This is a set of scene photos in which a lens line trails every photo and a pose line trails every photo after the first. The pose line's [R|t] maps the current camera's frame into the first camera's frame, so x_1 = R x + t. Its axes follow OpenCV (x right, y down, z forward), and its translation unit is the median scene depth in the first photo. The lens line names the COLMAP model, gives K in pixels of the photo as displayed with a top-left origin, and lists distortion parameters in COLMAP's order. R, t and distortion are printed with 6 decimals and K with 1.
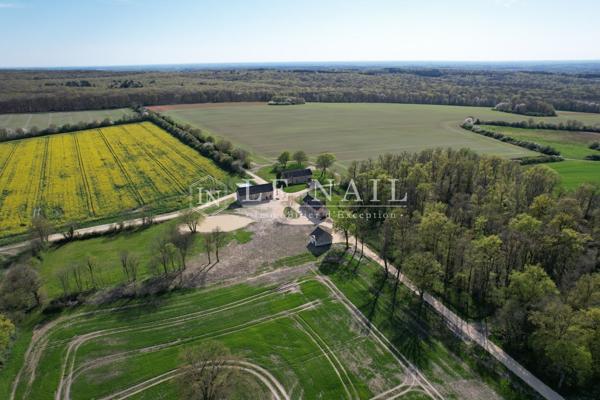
lens RADIAL K [[392.1, 0, 299.7], [0, 392.1, 199.6], [0, 0, 1]] dist [-0.031545, 0.004306]
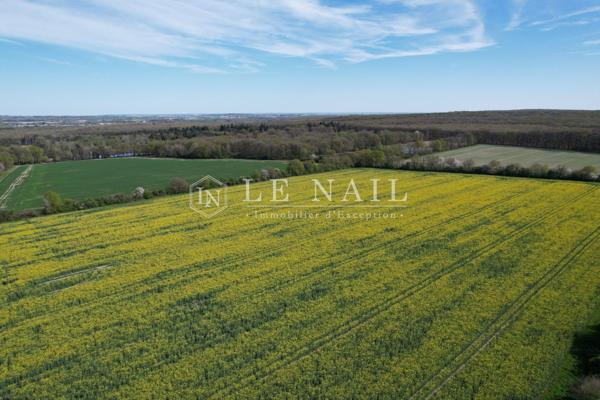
lens RADIAL K [[392.1, 0, 301.0], [0, 392.1, 200.0], [0, 0, 1]] dist [-0.031545, 0.004306]
pose [[0.201666, 0.228998, -0.952308, -0.040066], [-0.327560, 0.932069, 0.154765, -0.118674], [0.923057, 0.280728, 0.262977, 0.499138]]
